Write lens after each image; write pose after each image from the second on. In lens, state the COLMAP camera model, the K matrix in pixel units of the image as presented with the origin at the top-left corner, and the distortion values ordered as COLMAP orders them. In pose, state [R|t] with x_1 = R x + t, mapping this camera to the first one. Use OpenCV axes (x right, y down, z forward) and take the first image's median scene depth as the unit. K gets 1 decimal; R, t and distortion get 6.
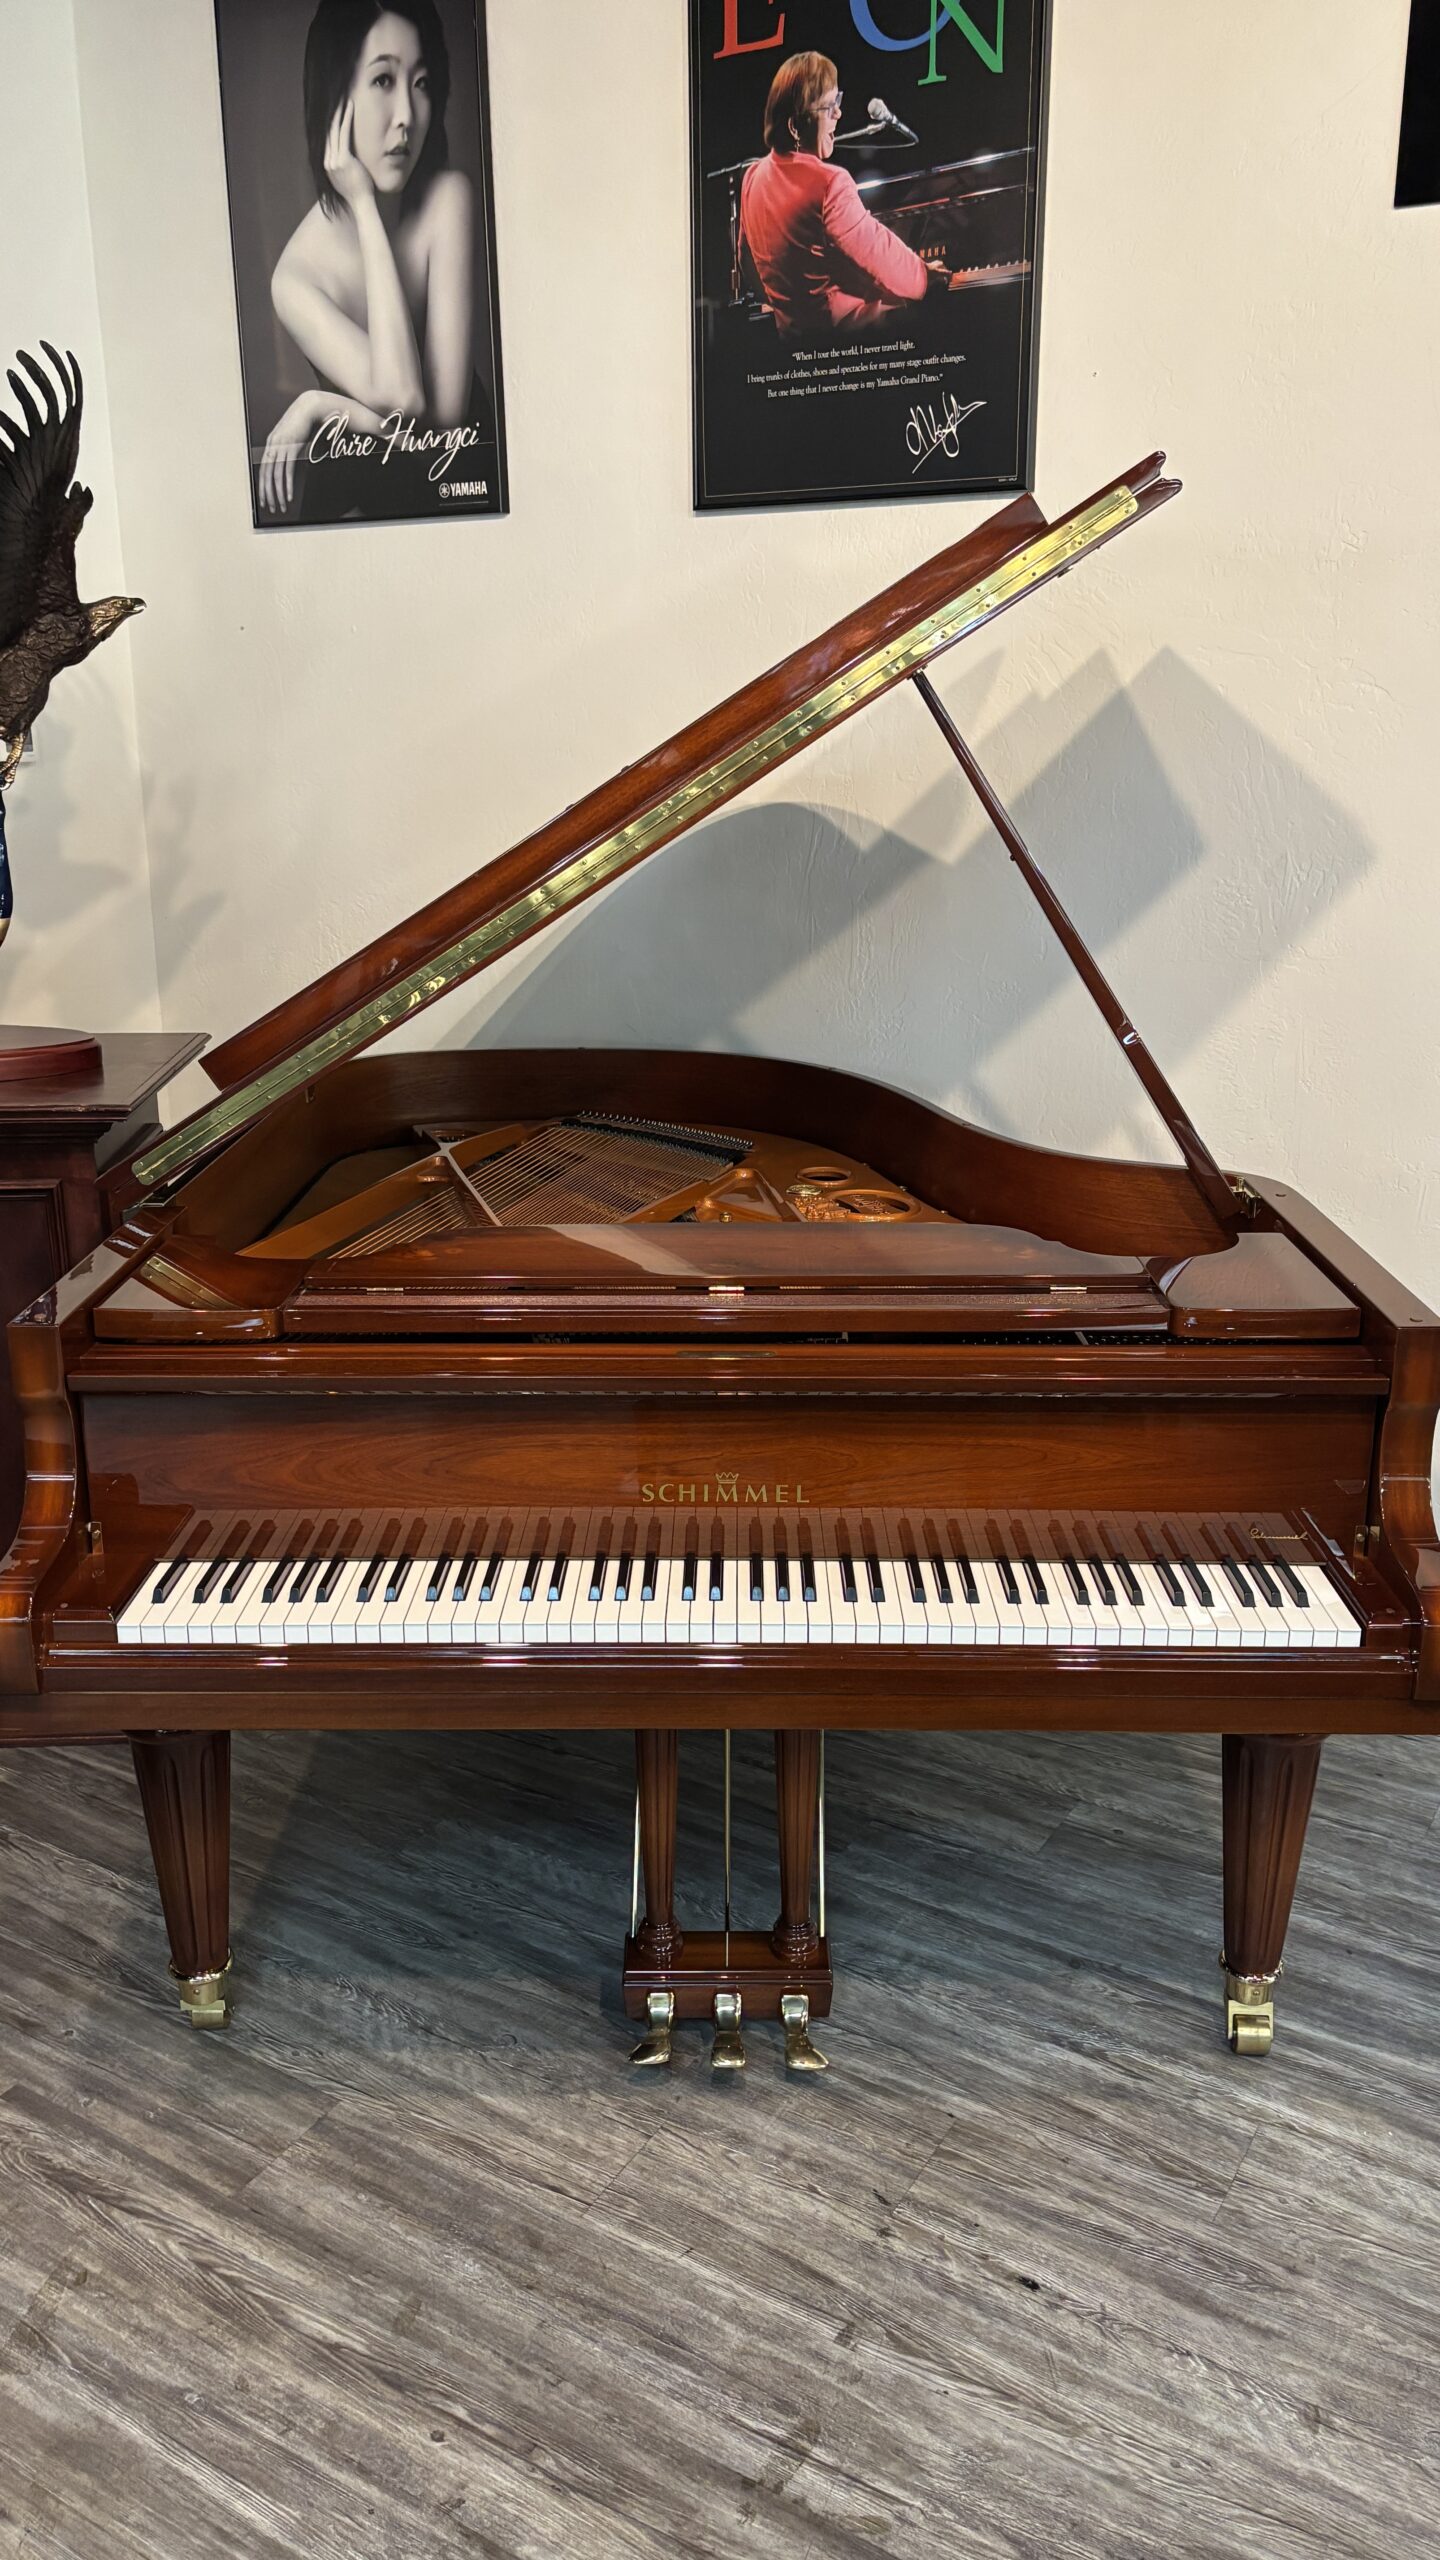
lens RADIAL K [[1894.2, 0, 721.8], [0, 1894.2, 1275.4], [0, 0, 1]] dist [0.043083, -0.057223]
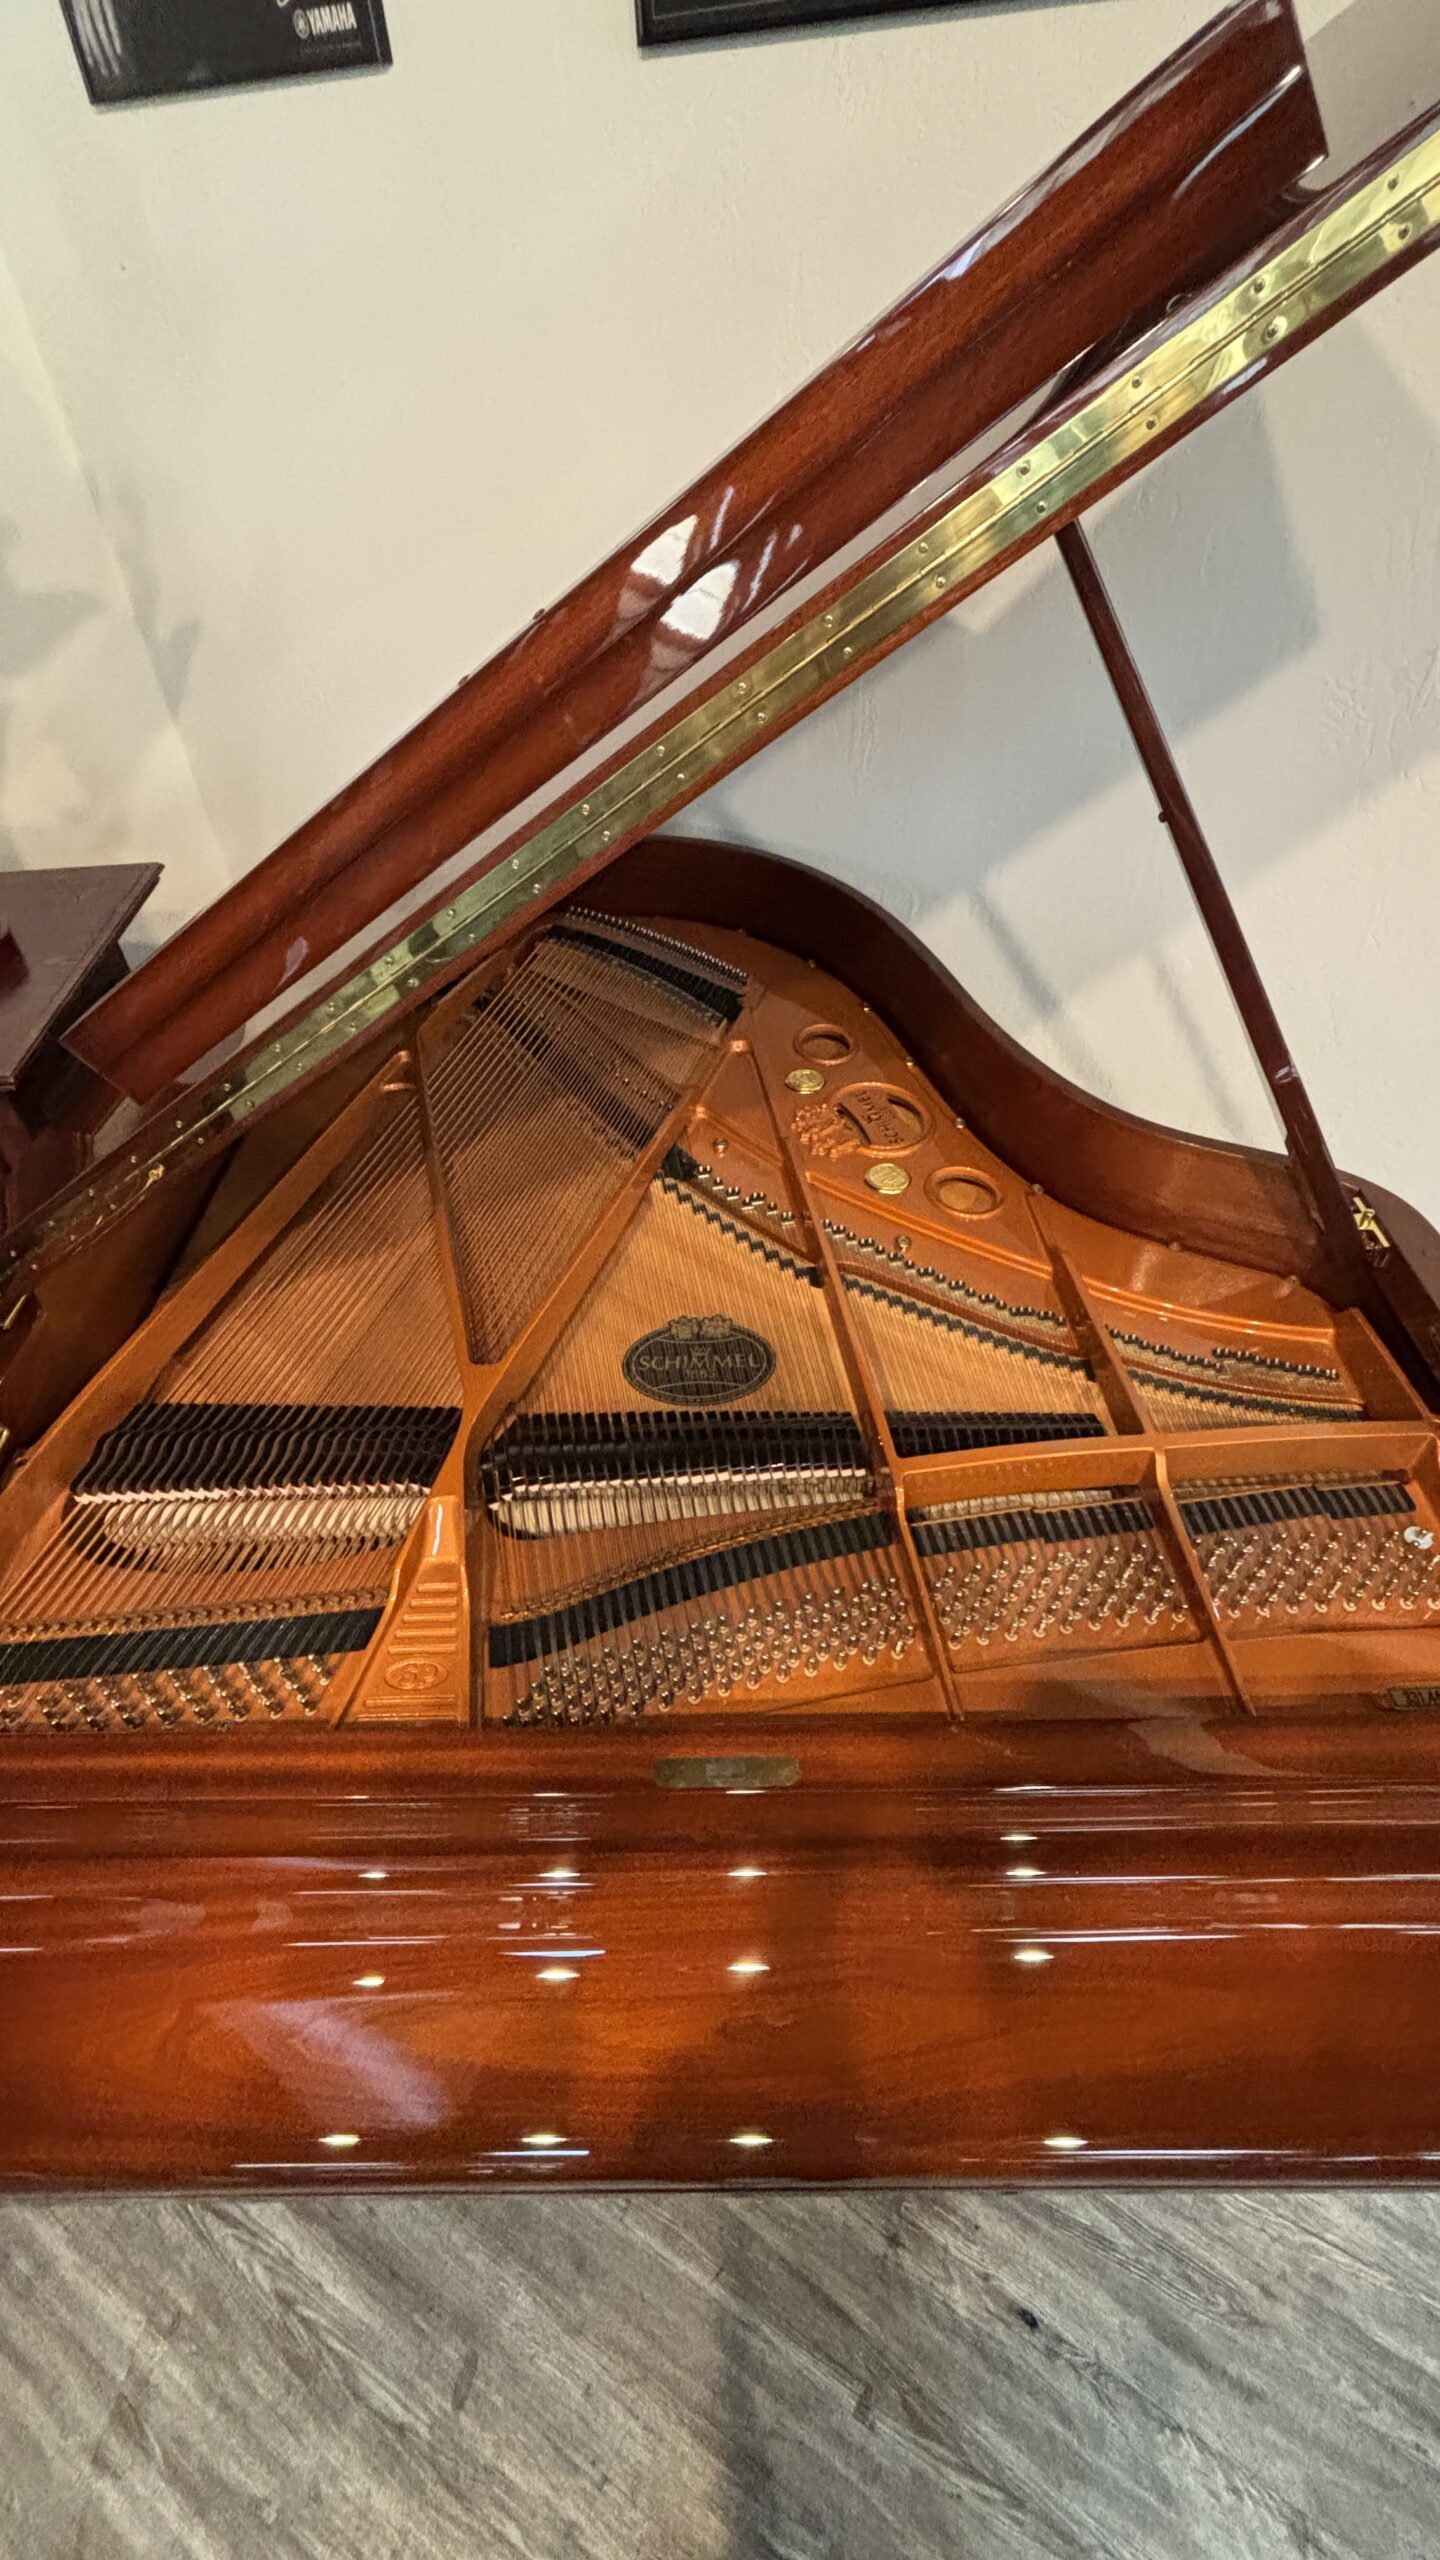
lens RADIAL K [[1059.8, 0, 714.2], [0, 1059.8, 1270.4], [0, 0, 1]] dist [0.002900, -0.001483]
pose [[0.999474, -0.026944, -0.018052, 0.006521], [0.032224, 0.887918, 0.458872, -0.266566], [0.003665, -0.459212, 0.888319, 0.660462]]
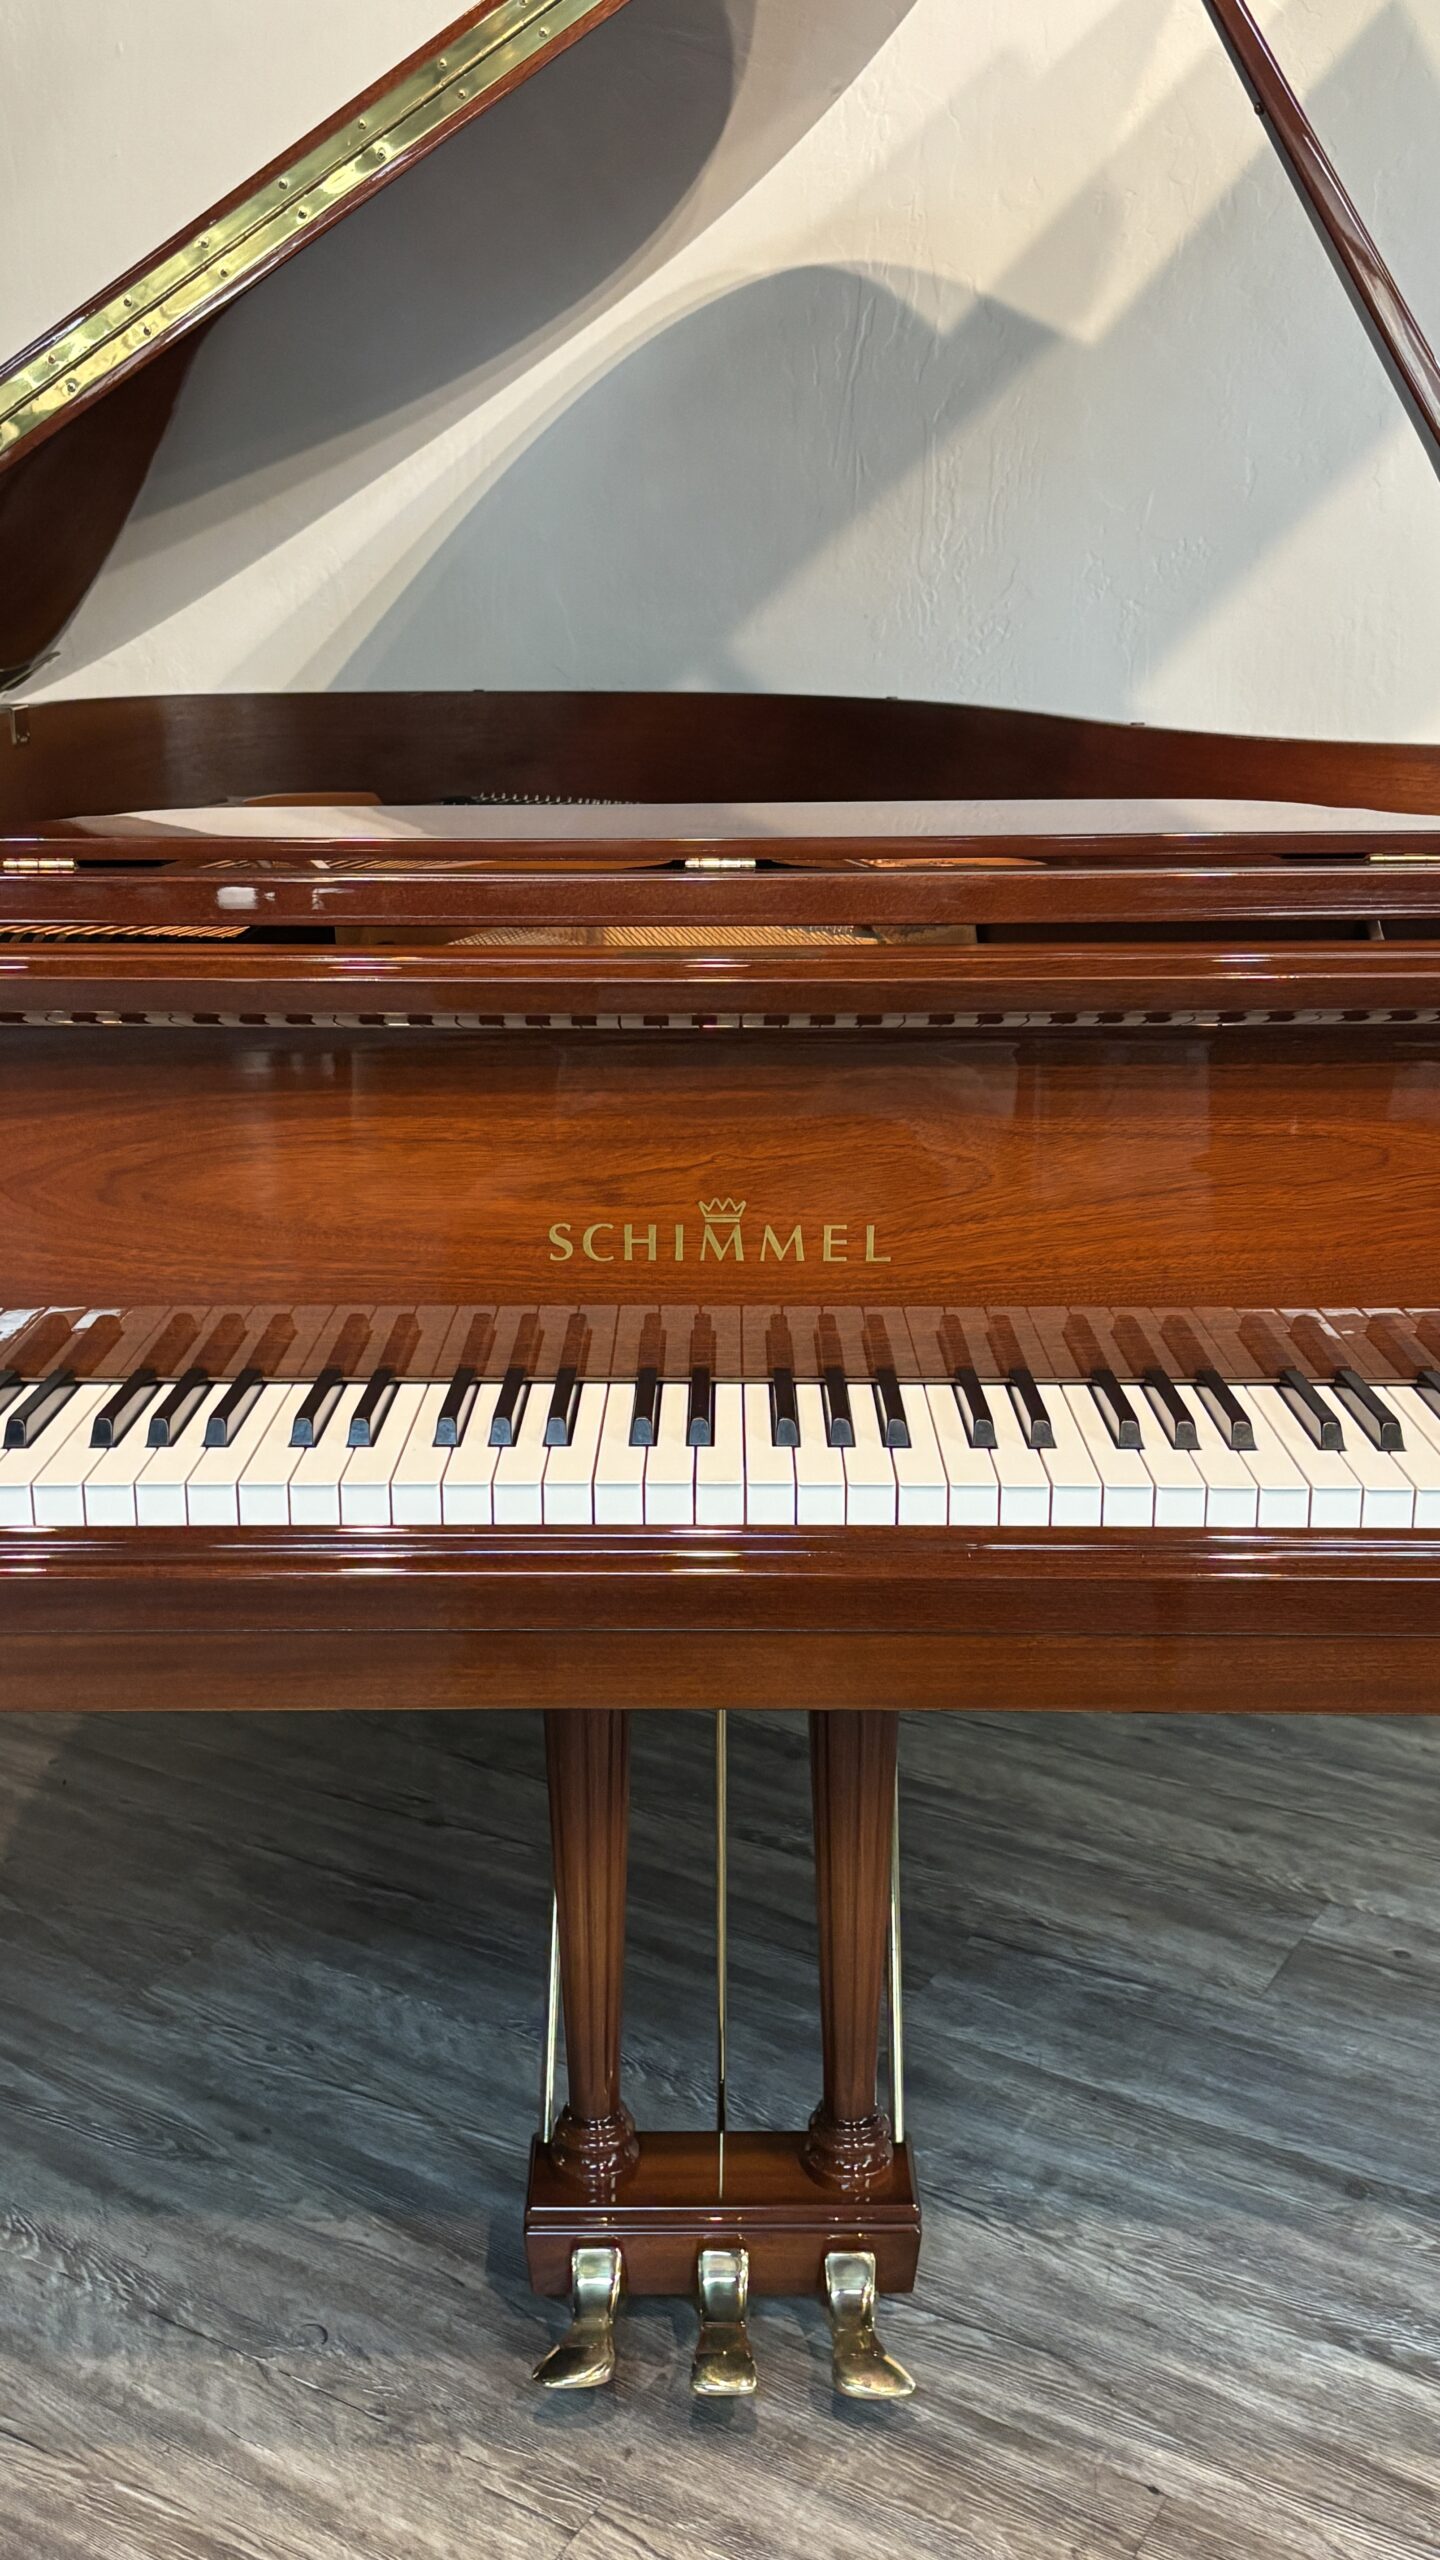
lens RADIAL K [[2405.0, 0, 693.0], [0, 2405.0, 1297.3], [0, 0, 1]] dist [0.024506, 0.000000]
pose [[0.999987, -0.001043, -0.005006, -0.001594], [0.001080, 0.999971, 0.007474, 0.112072], [0.004998, -0.007480, 0.999960, 0.345518]]
